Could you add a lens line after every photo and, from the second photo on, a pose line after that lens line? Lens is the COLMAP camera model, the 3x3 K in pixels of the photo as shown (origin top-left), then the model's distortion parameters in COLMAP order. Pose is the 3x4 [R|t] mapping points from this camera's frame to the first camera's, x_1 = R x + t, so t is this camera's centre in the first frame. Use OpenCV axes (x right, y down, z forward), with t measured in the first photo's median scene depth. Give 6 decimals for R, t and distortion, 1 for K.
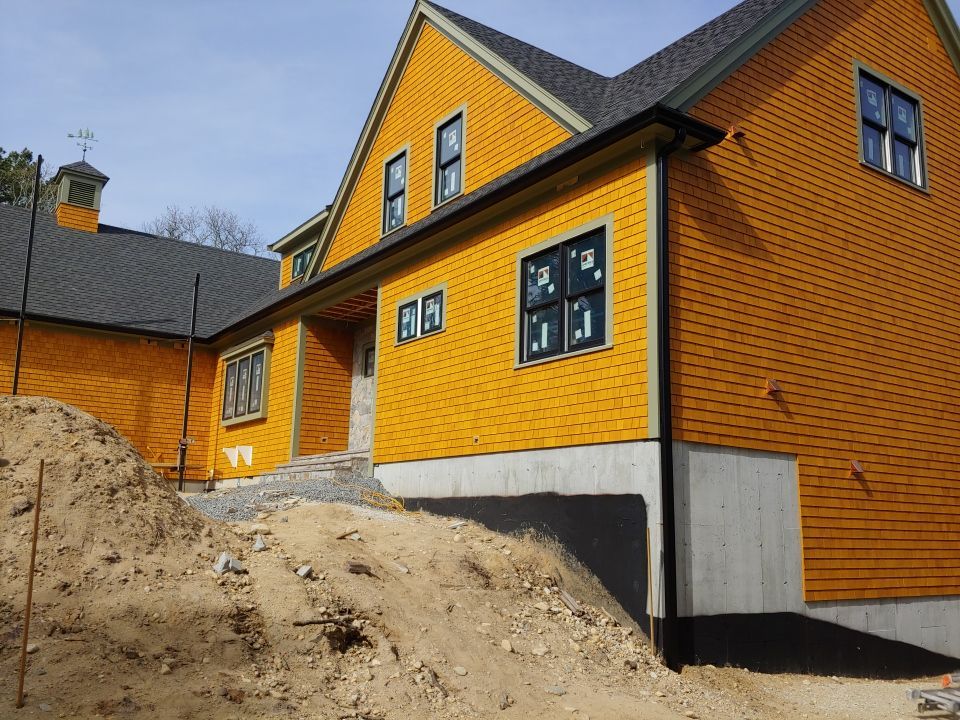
lens RADIAL K [[841.5, 0, 485.2], [0, 841.5, 362.4], [0, 0, 1]] dist [0.293213, -1.028272]
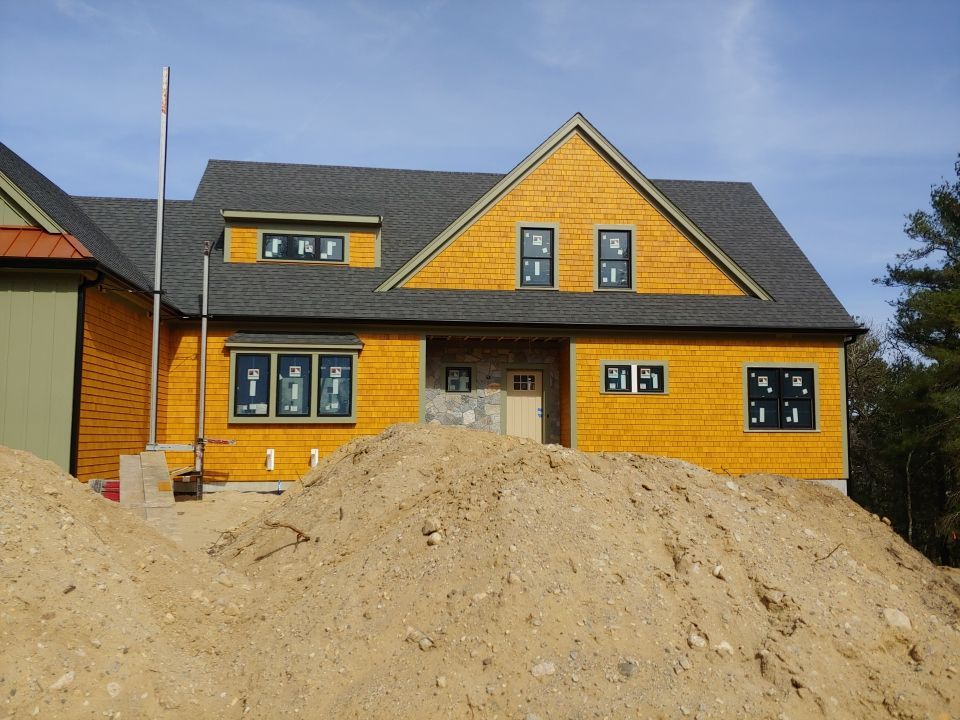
lens RADIAL K [[841.5, 0, 485.2], [0, 841.5, 362.4], [0, 0, 1]] dist [0.293213, -1.028272]
pose [[0.450564, 0.057184, 0.890911, -1.670100], [-0.158137, 0.987278, 0.016606, -0.072938], [-0.878627, -0.148368, 0.453874, 0.644113]]
